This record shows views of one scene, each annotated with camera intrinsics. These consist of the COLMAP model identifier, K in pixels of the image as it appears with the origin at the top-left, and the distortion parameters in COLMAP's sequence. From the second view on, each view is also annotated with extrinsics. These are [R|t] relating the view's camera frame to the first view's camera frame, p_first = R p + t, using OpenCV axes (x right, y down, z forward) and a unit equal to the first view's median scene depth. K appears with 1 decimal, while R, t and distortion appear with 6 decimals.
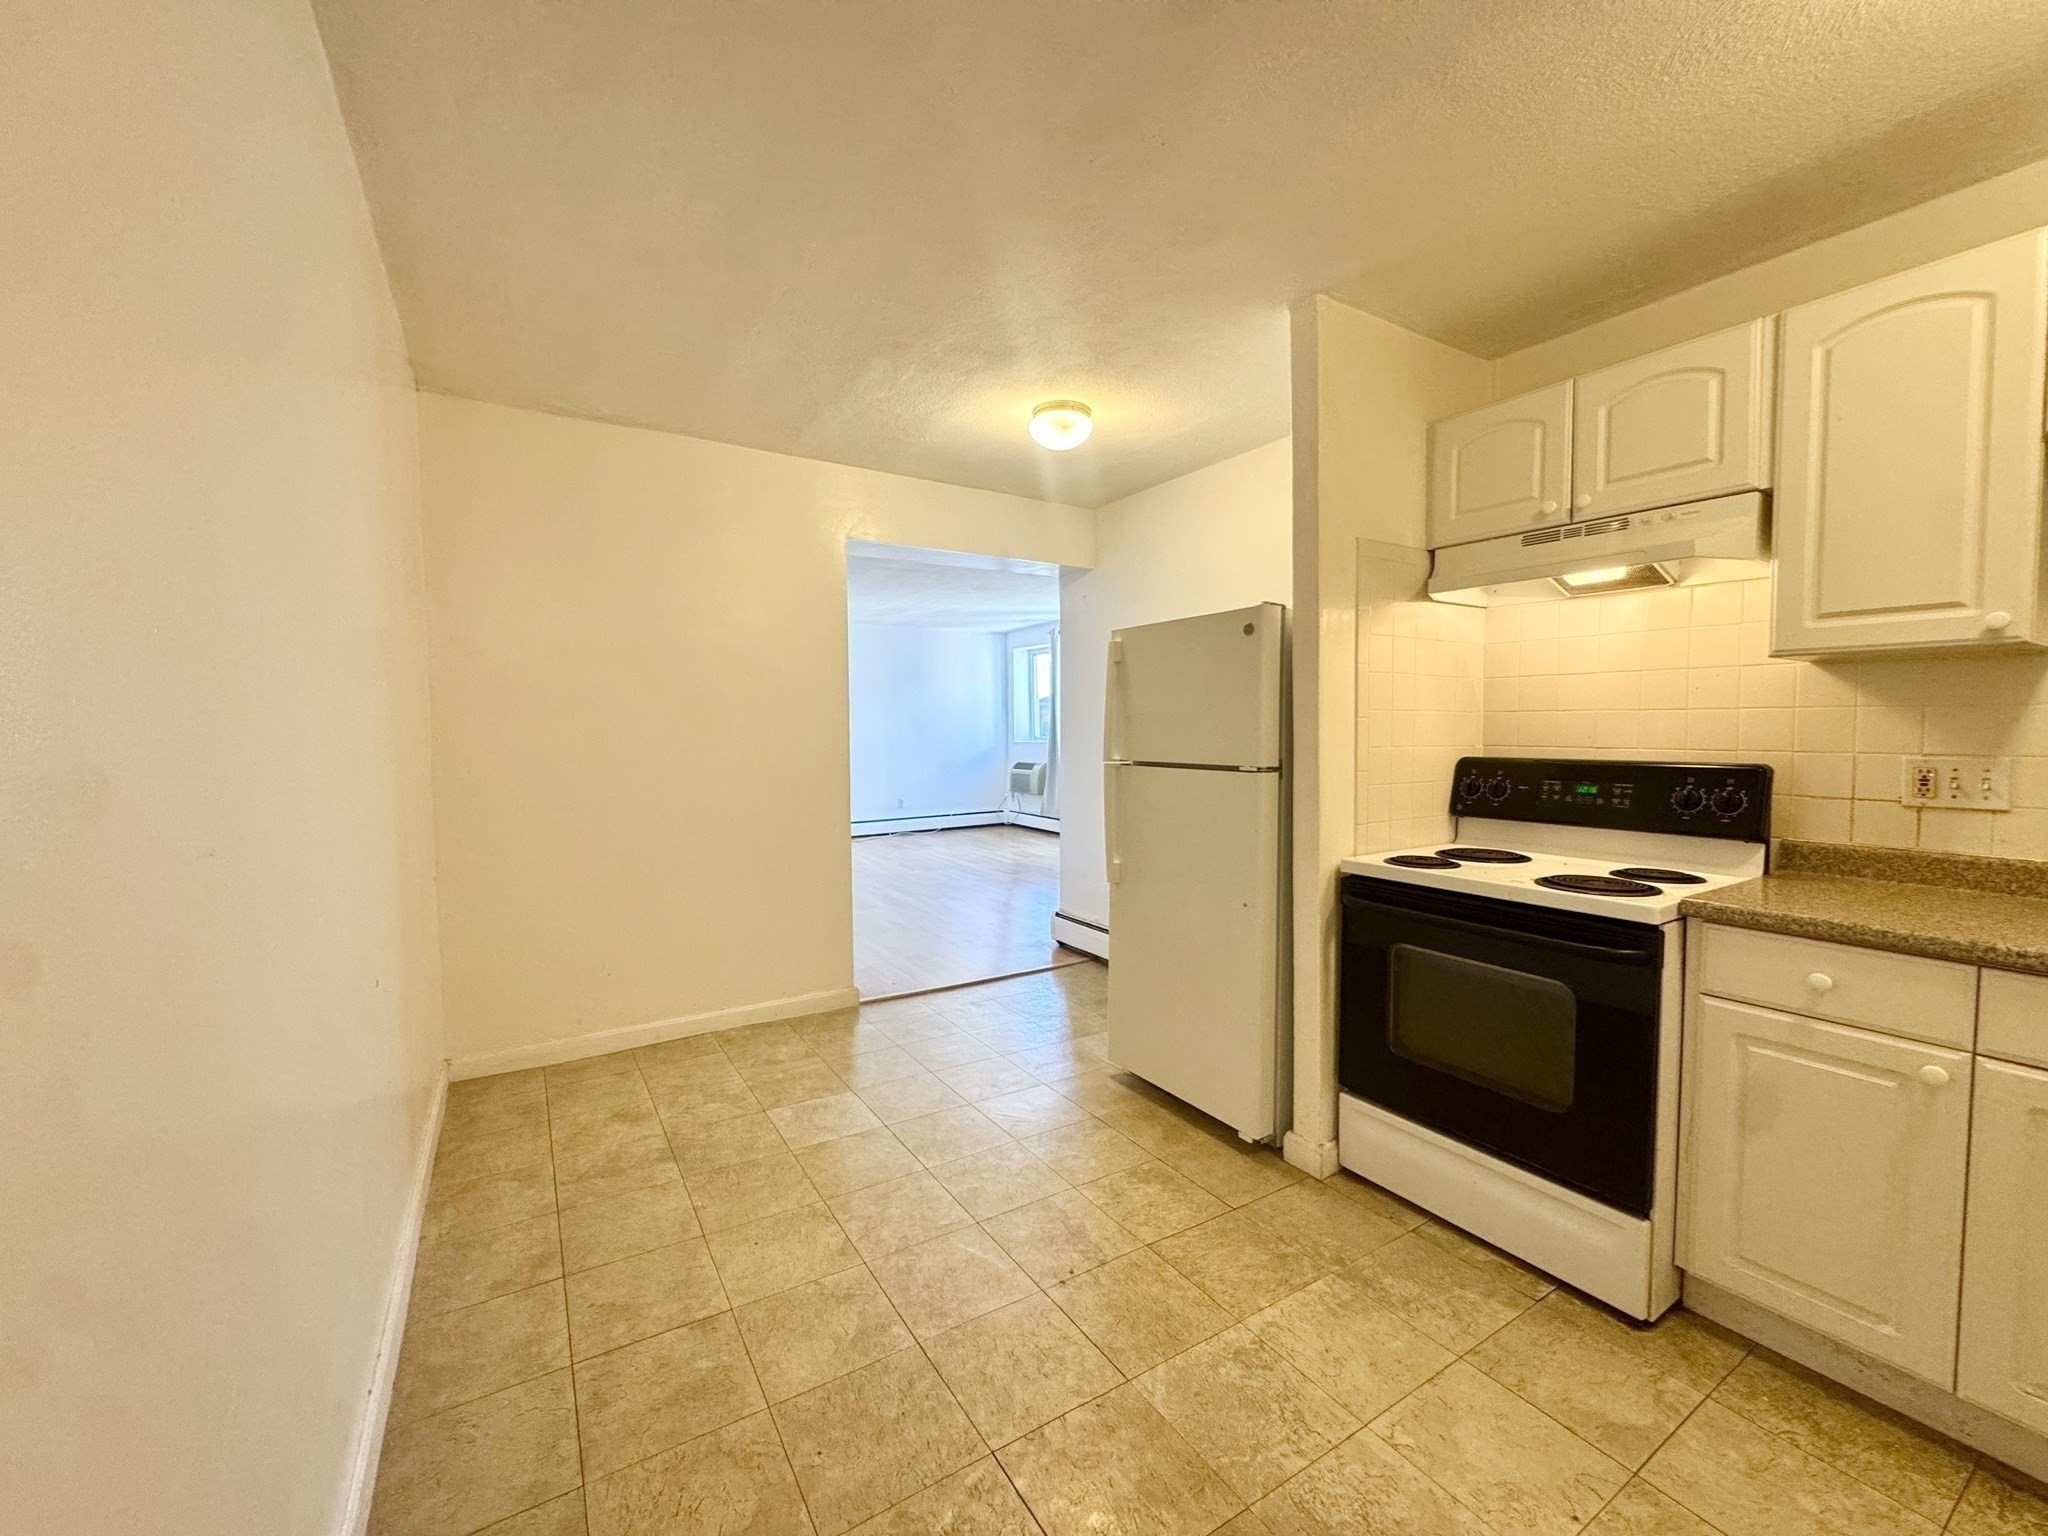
lens RADIAL K [[823.3, 0, 1026.6], [0, 823.3, 767.0], [0, 0, 1]] dist [-0.007658, 0.000731]
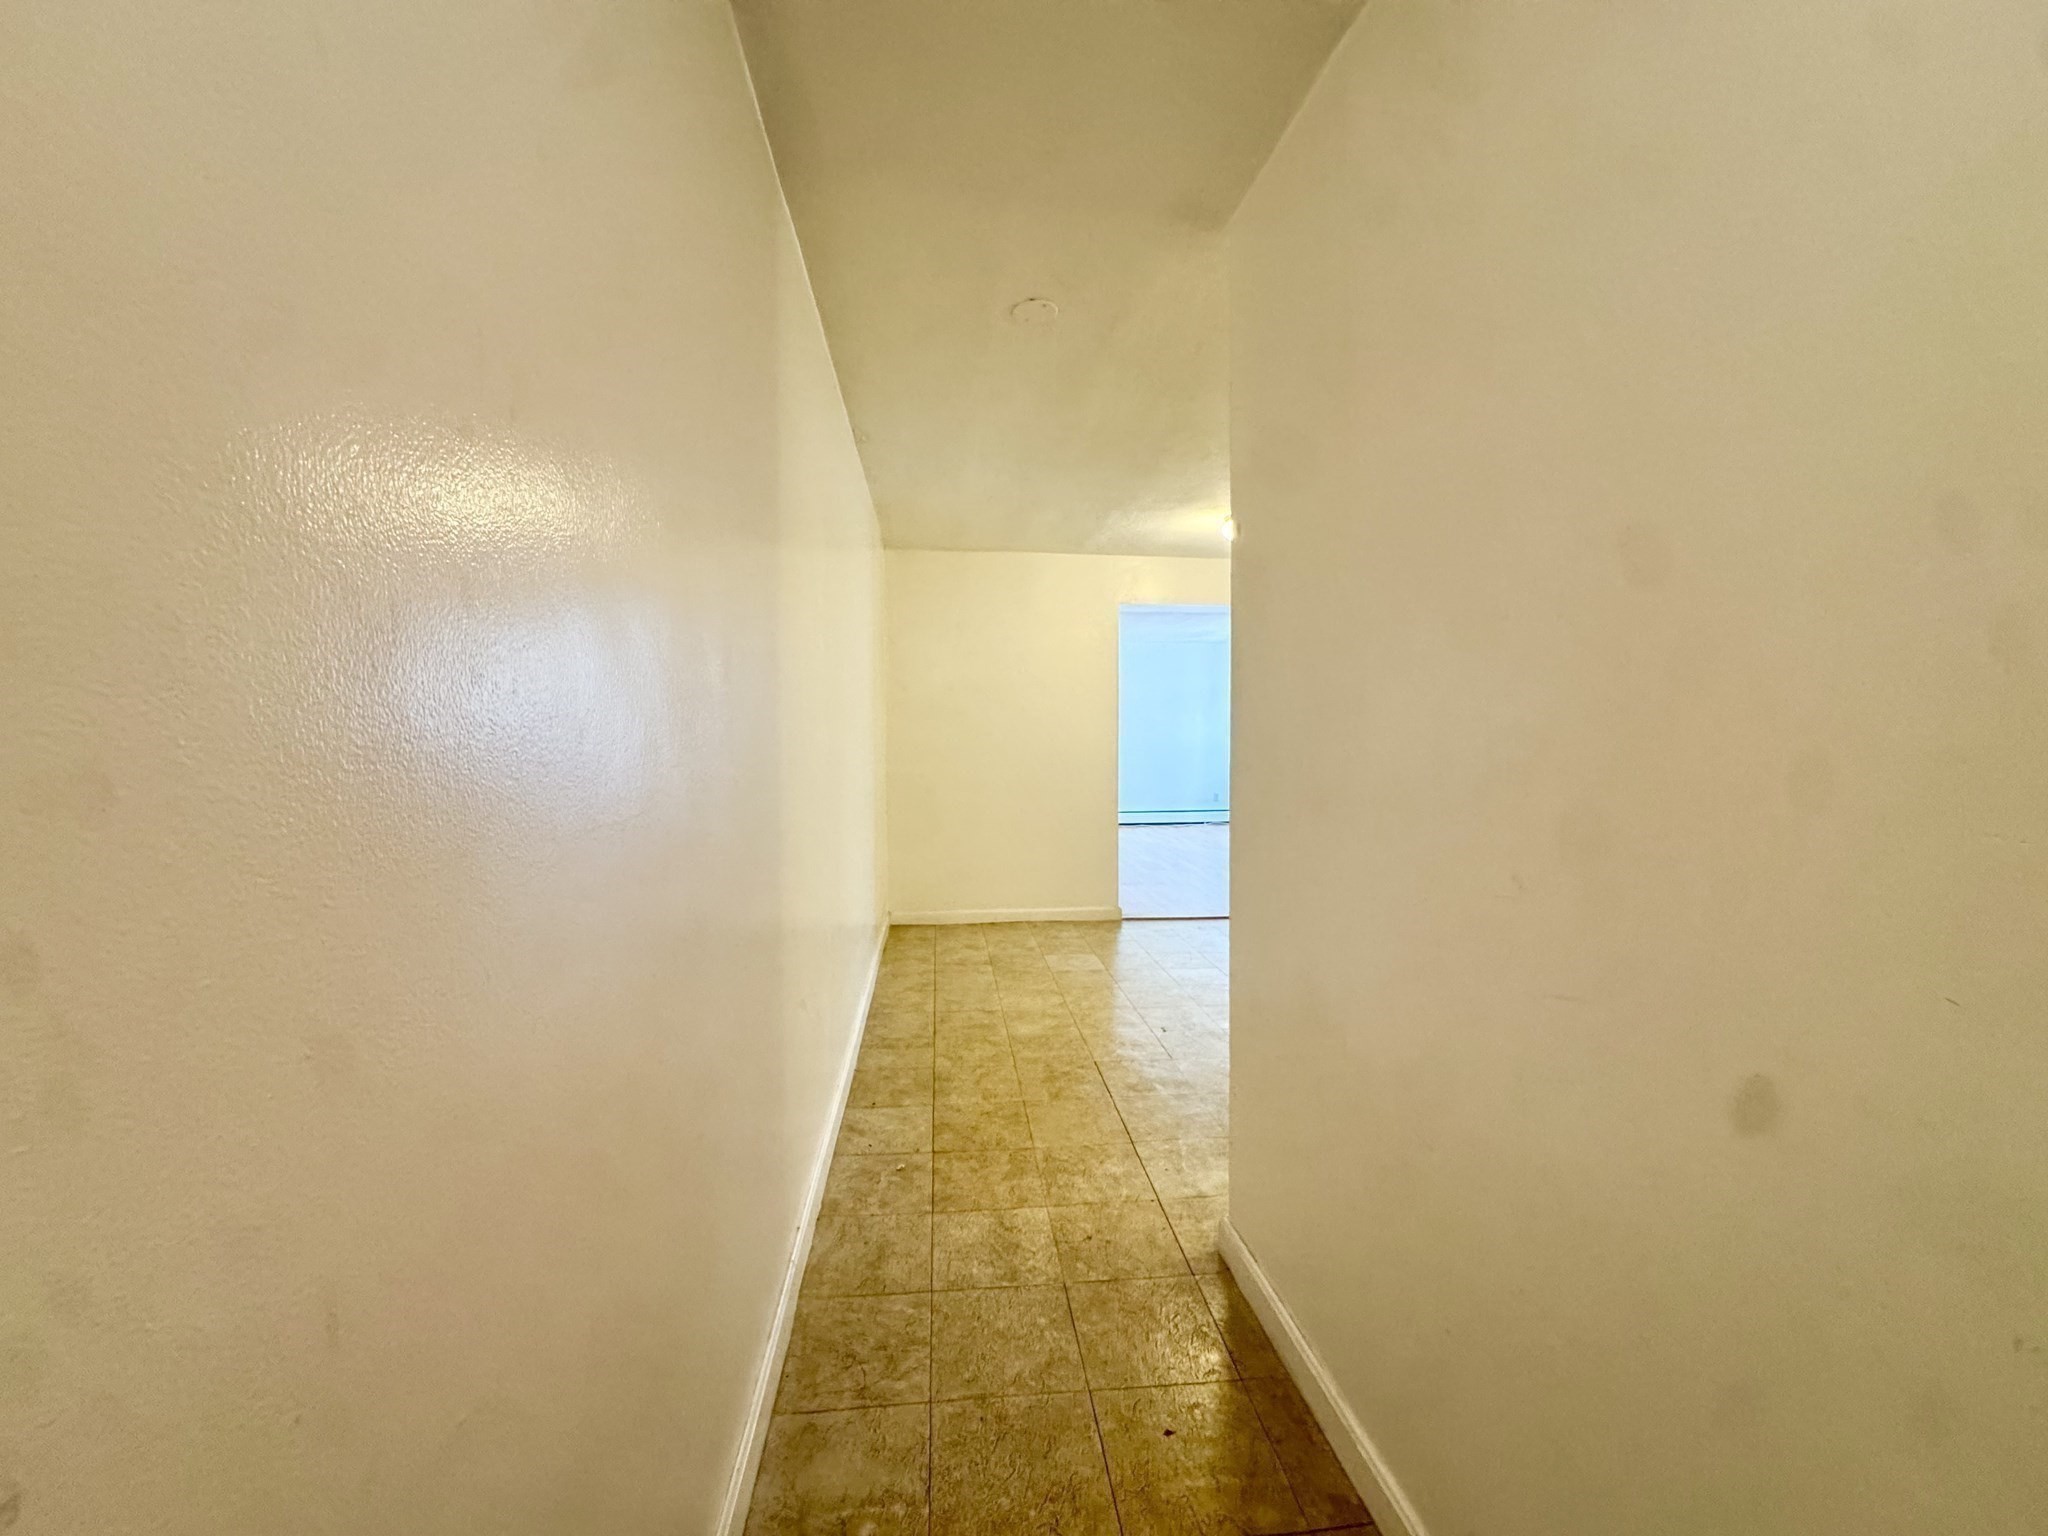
lens RADIAL K [[823.3, 0, 1020.6], [0, 823.3, 767.3], [0, 0, 1]] dist [-0.007658, 0.000731]
pose [[0.897683, 0.020075, -0.440184, 0.542736], [-0.022463, 0.999748, -0.000215, 0.040771], [0.440068, 0.010081, 0.897908, -0.793514]]
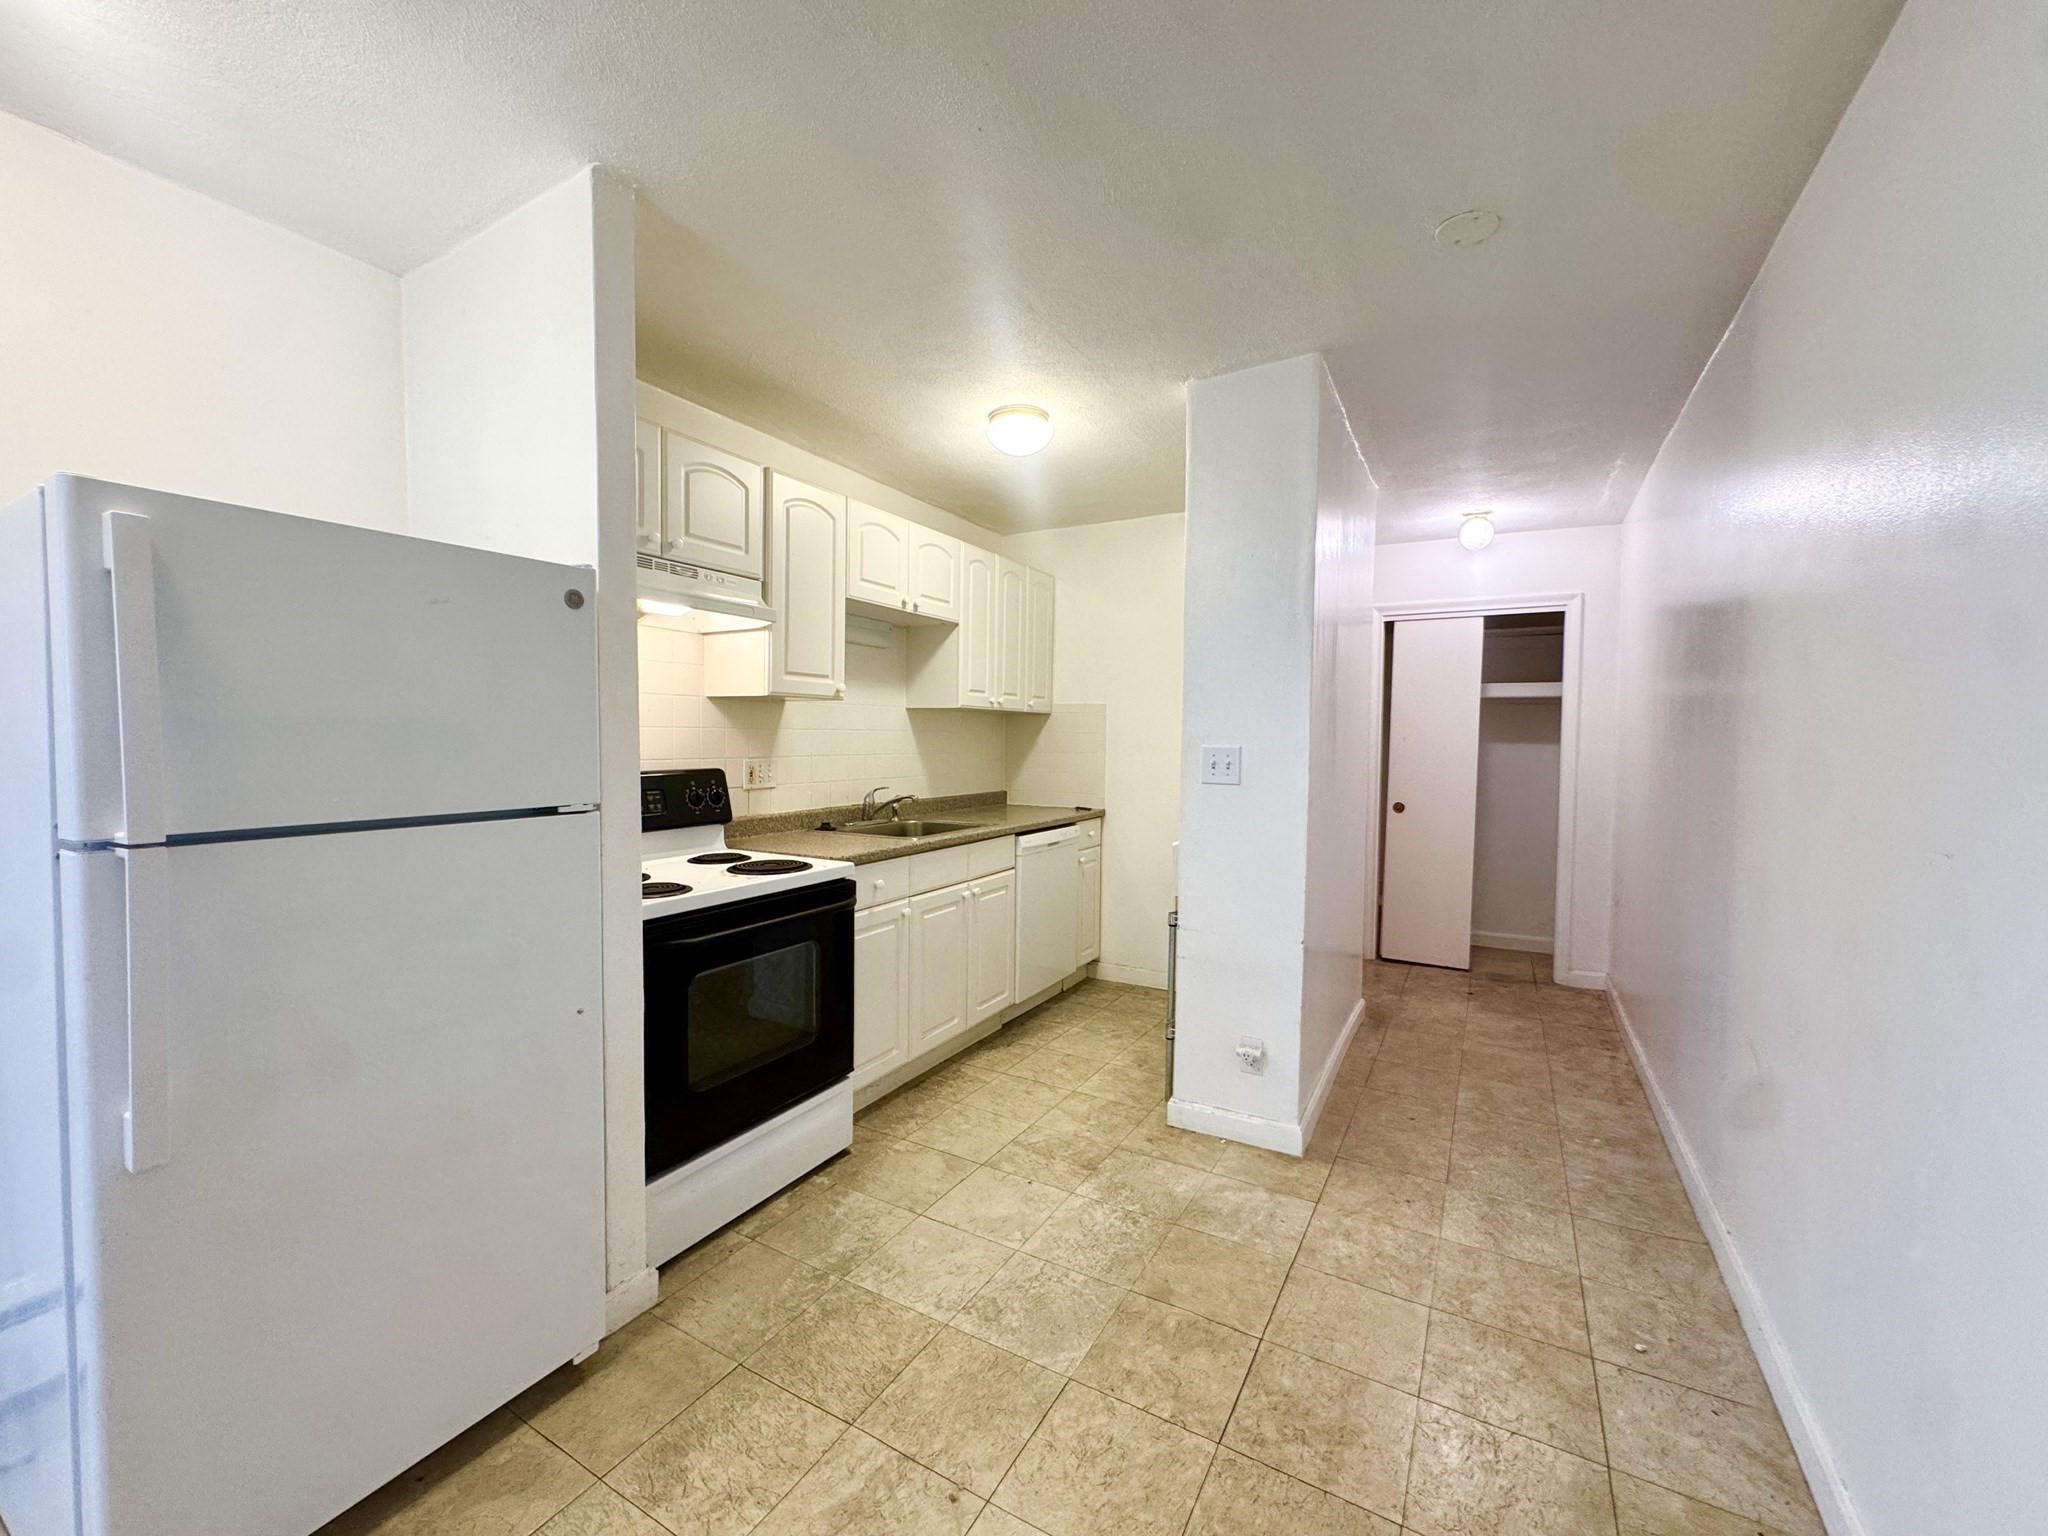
lens RADIAL K [[823.3, 0, 1018.7], [0, 823.3, 767.0], [0, 0, 1]] dist [-0.007658, 0.000731]
pose [[-0.464950, -0.036189, 0.884597, -0.607481], [0.036733, 0.997515, 0.060116, -0.072939], [-0.884575, 0.060444, -0.462465, 1.232136]]
